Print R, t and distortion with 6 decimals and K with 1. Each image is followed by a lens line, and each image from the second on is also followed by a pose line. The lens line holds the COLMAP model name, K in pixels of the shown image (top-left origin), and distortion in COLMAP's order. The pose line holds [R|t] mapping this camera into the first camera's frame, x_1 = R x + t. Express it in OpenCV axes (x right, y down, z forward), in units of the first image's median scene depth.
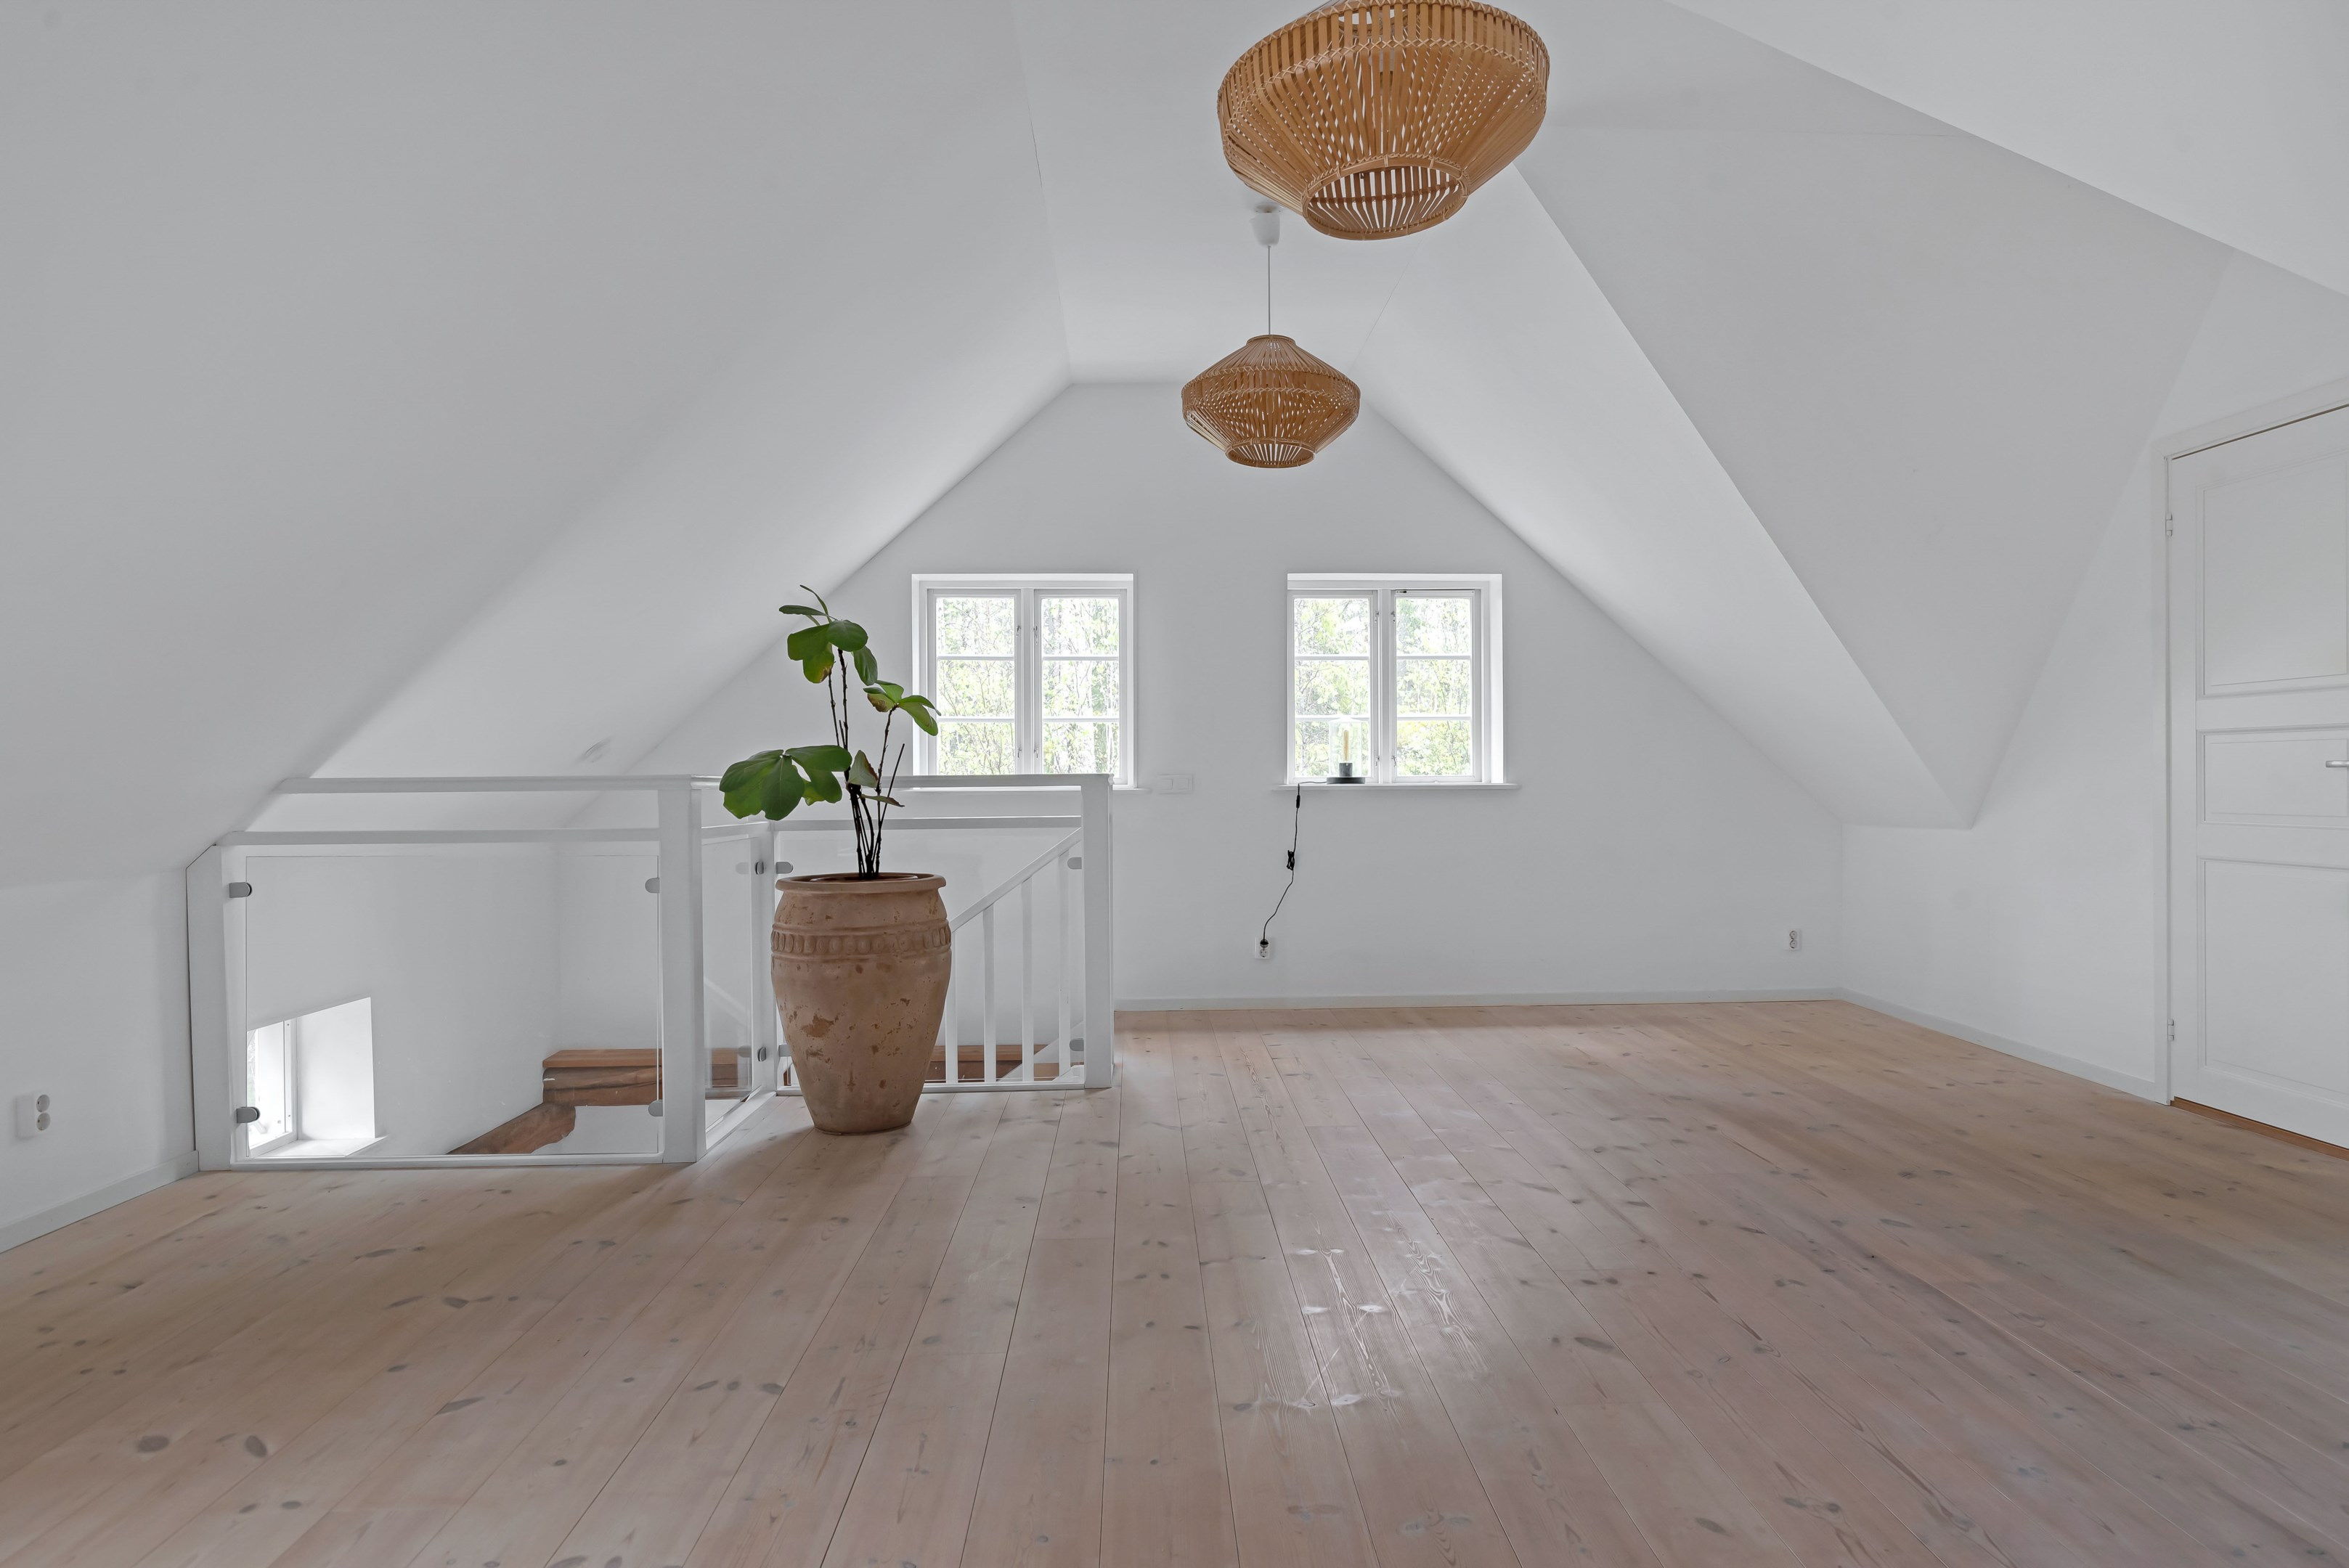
lens RADIAL K [[1360.6, 0, 1207.2], [0, 1360.6, 785.5], [0, 0, 1]] dist [-0.000688, 0.000060]
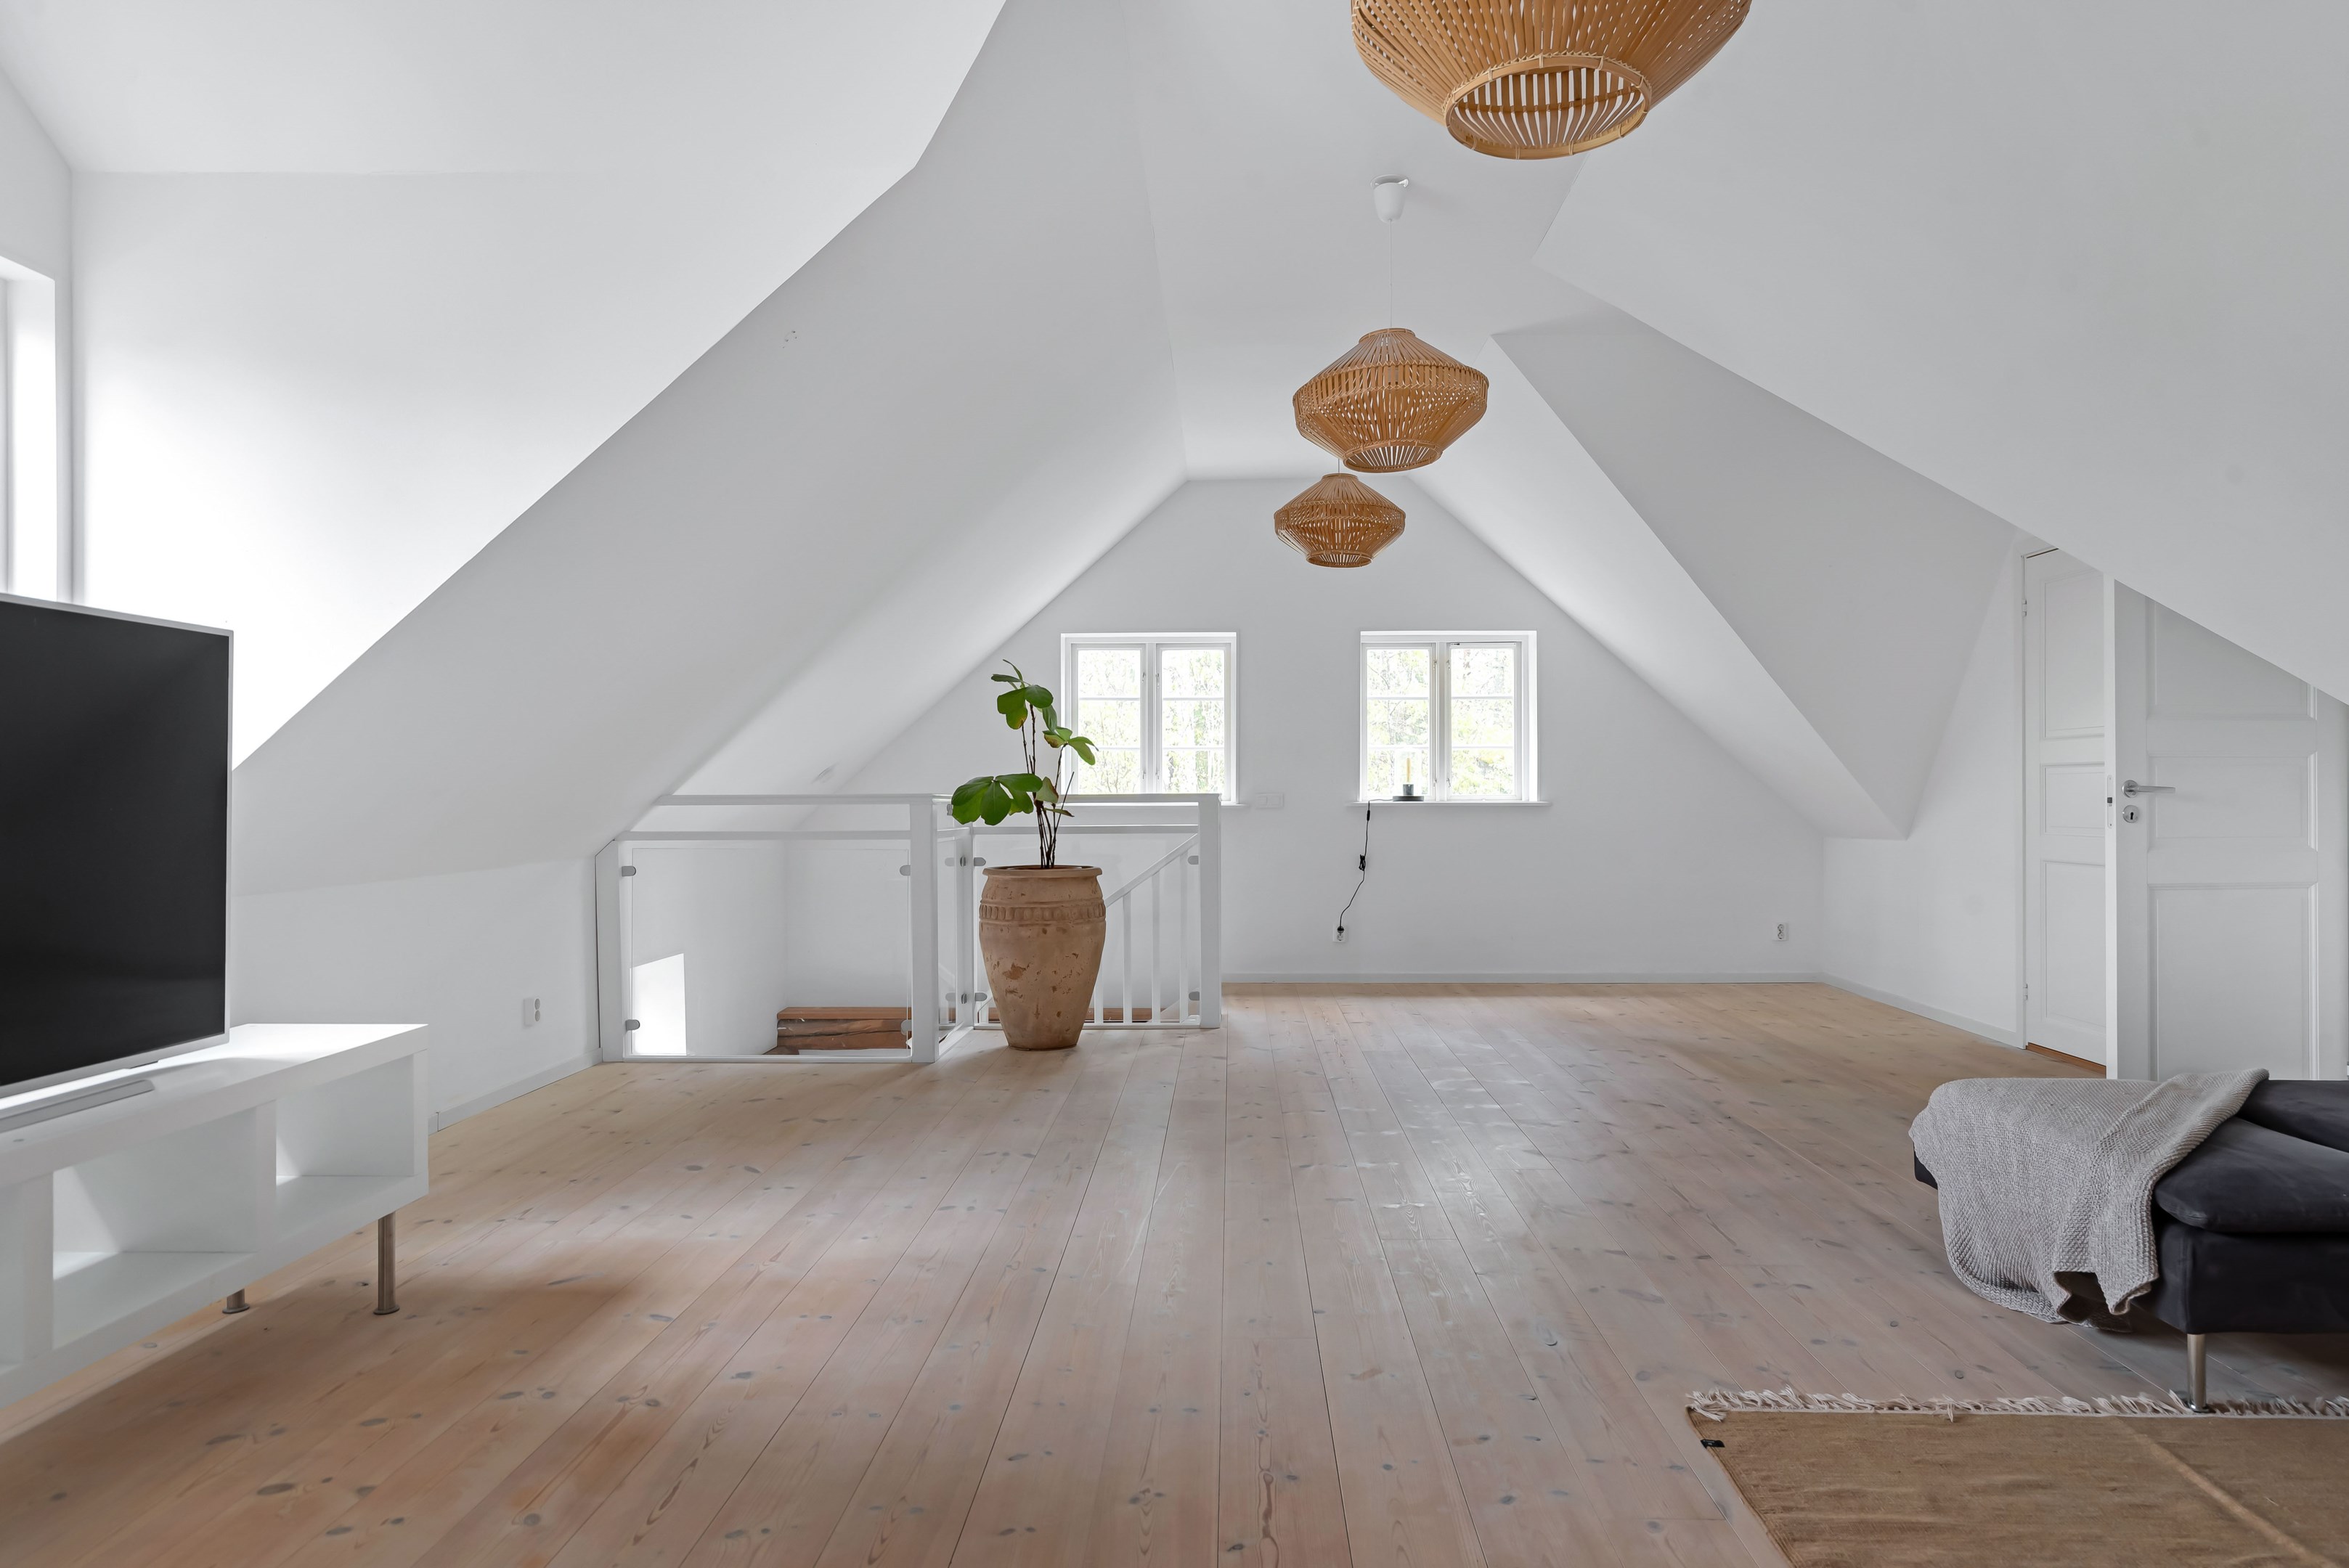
lens RADIAL K [[1424.5, 0, 1181.9], [0, 1424.5, 785.6], [0, 0, 1]] dist [-0.005451, 0.000068]
pose [[0.996203, 0.003300, -0.086996, 0.014389], [-0.004199, 0.999940, -0.010159, -0.002038], [0.086957, 0.010485, 0.996157, -0.435134]]
